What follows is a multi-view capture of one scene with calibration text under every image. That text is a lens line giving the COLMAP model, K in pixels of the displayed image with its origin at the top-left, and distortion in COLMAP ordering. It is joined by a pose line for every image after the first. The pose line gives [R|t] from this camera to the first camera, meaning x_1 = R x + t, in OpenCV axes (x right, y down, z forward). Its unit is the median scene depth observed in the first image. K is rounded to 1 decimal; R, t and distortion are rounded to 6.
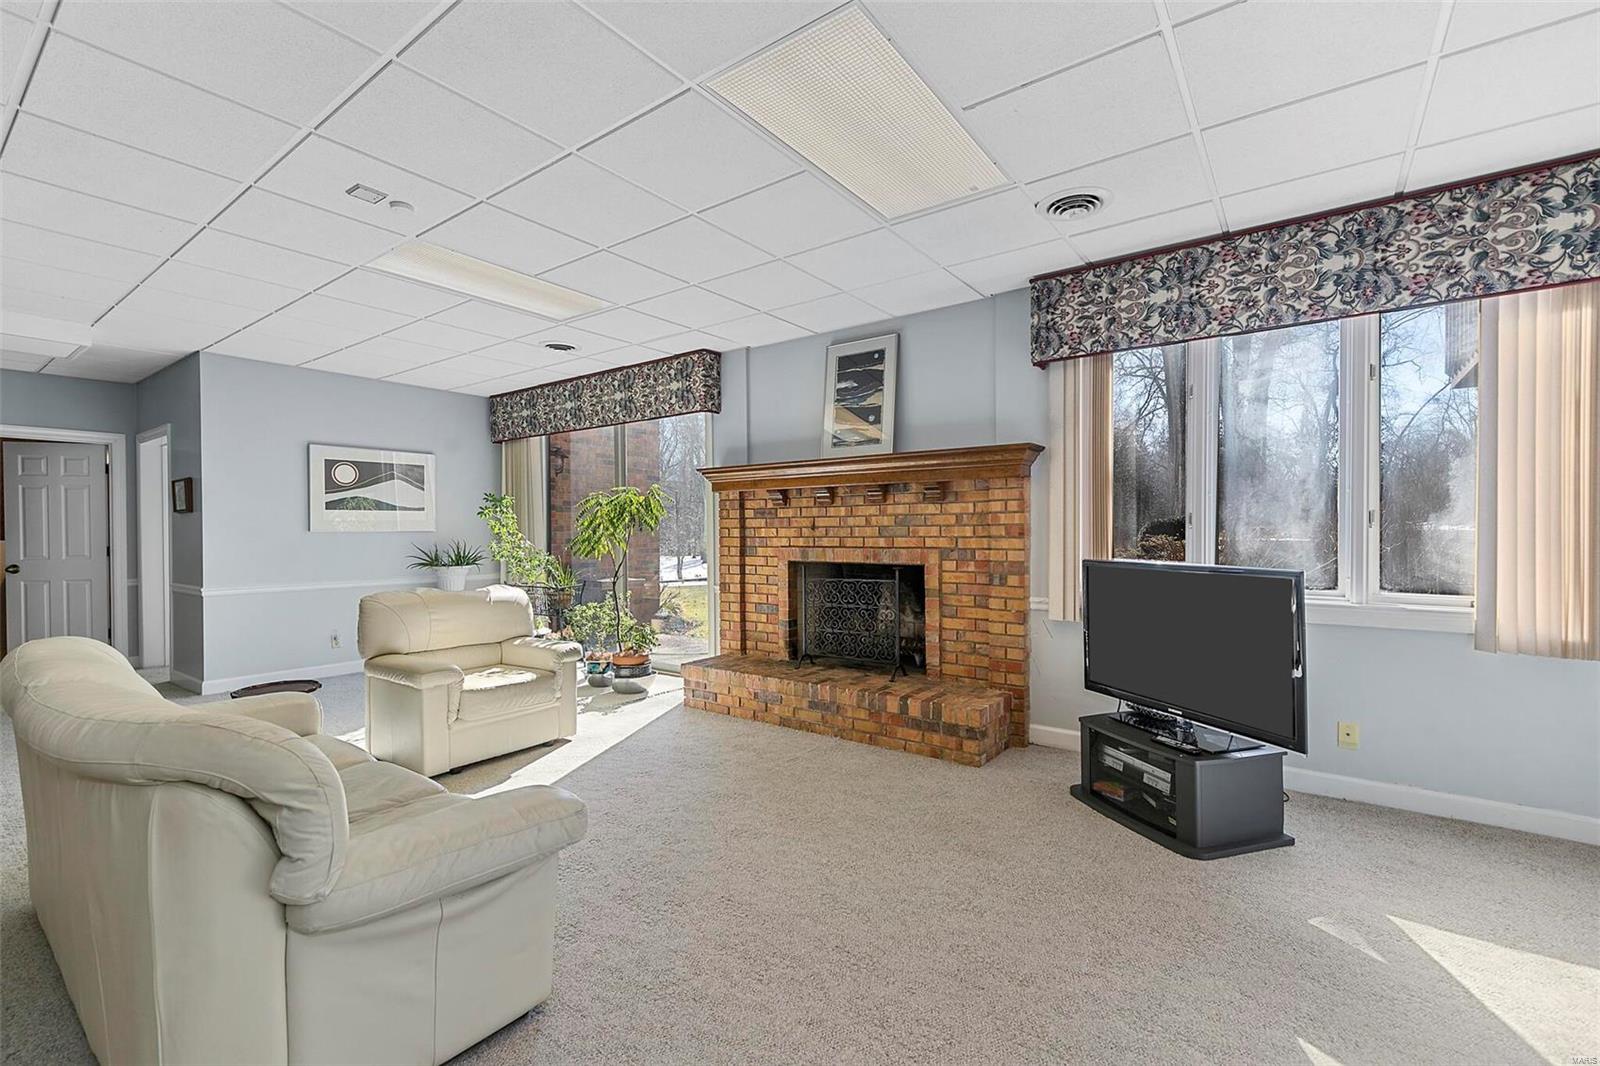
lens RADIAL K [[679.7, 0, 812.7], [0, 679.7, 539.5], [0, 0, 1]] dist [0.004432, -0.002572]
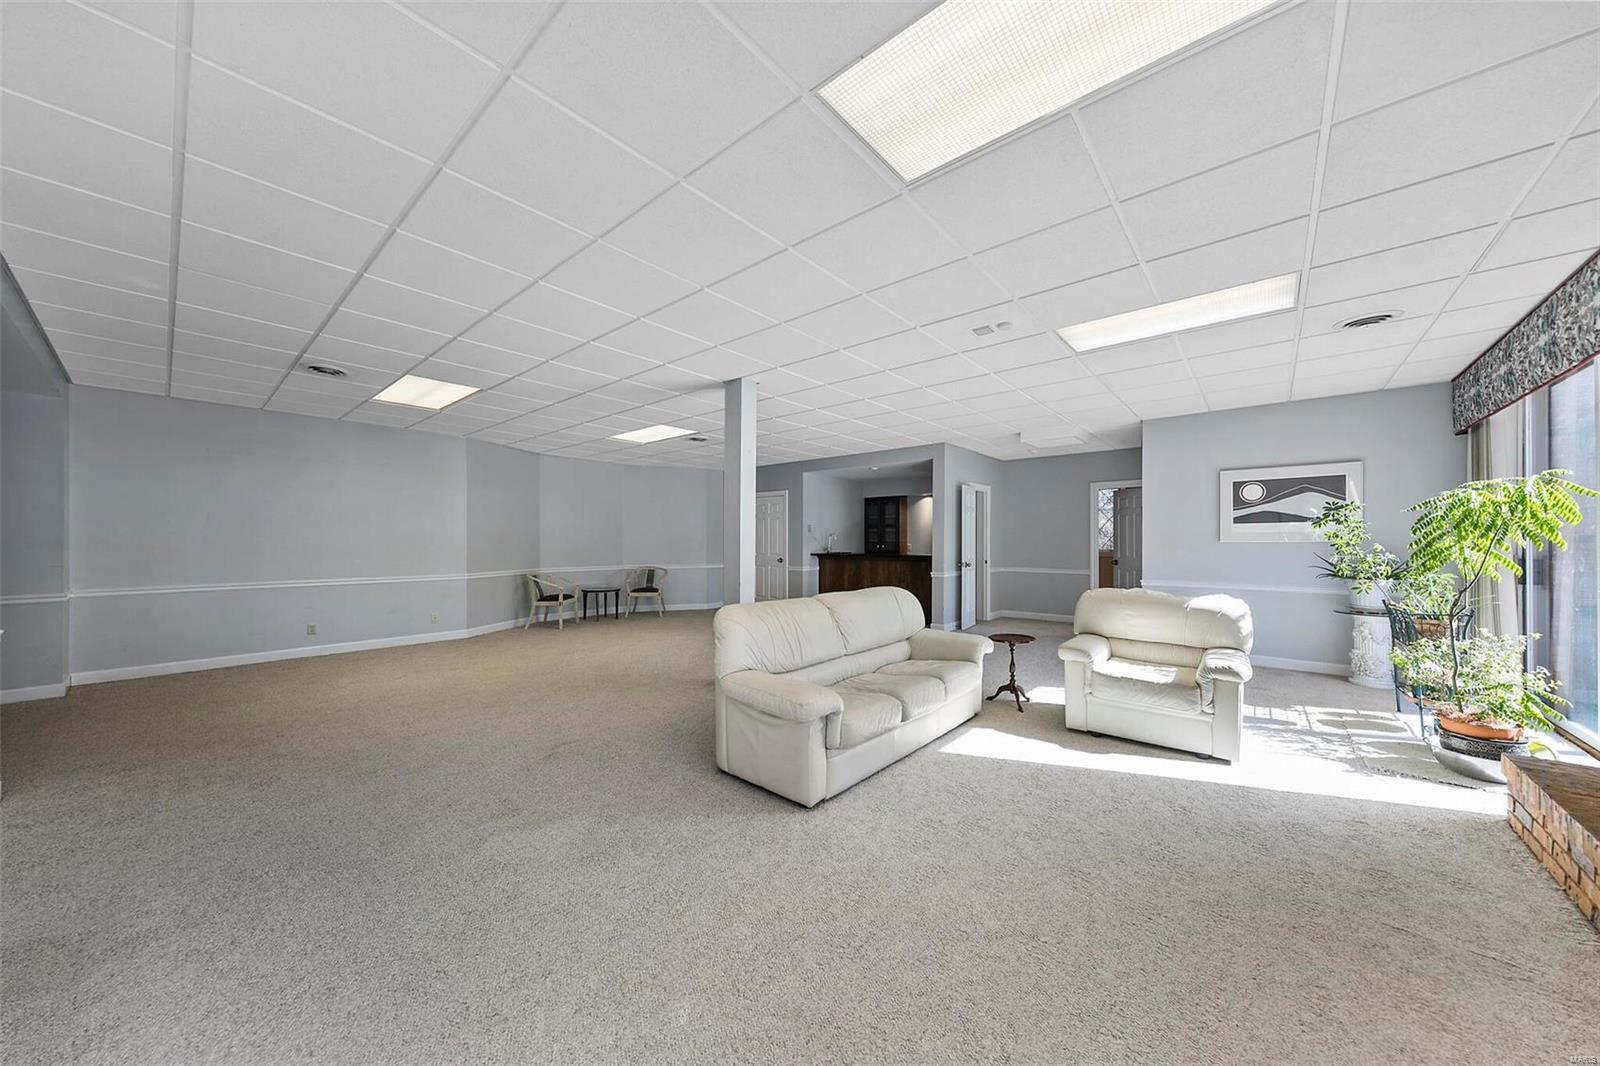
lens RADIAL K [[546.1, 0, 807.0], [0, 546.1, 539.8], [0, 0, 1]] dist [0.000664, 0.000112]
pose [[-0.072554, 0.001872, -0.997363, 0.280786], [-0.015585, 0.999874, 0.003010, -0.005920], [0.997243, 0.015762, -0.072516, 0.298163]]
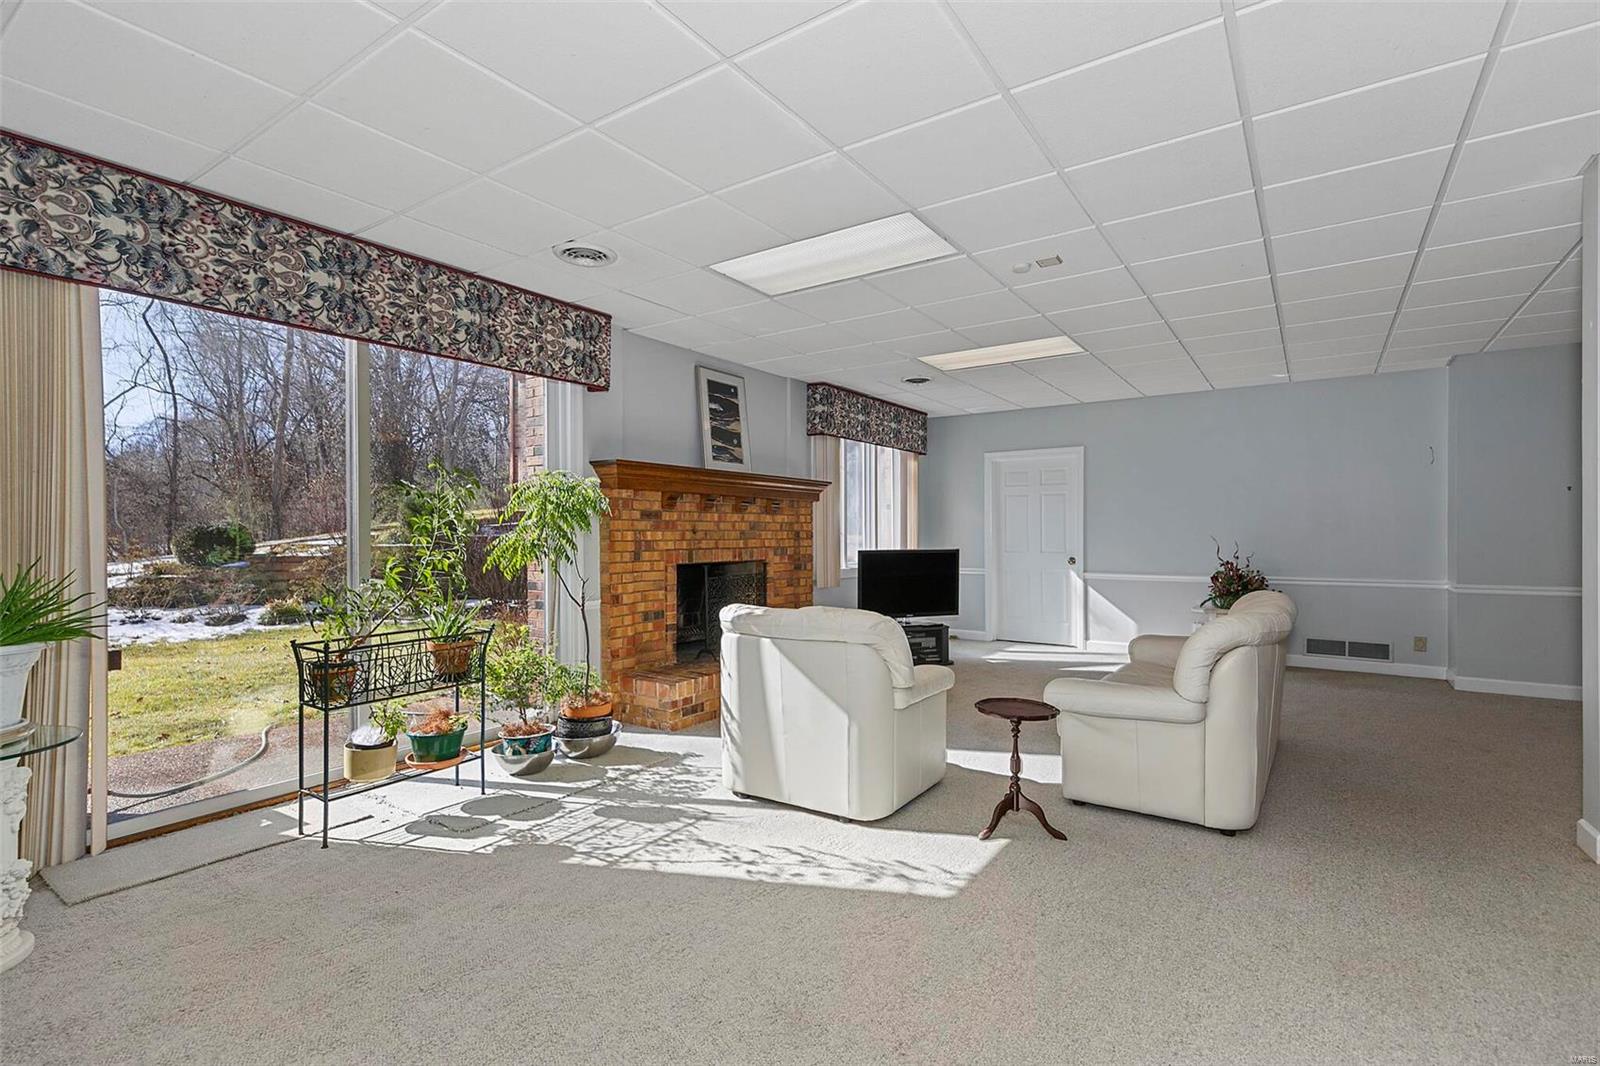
lens RADIAL K [[765.2, 0, 802.4], [0, 765.2, 528.7], [0, 0, 1]] dist [0.005820, 0.003227]
pose [[-0.031099, 0.010214, 0.999464, -0.914250], [0.012005, 0.999879, -0.009845, -0.005782], [-0.999444, 0.011693, -0.031218, 0.660961]]
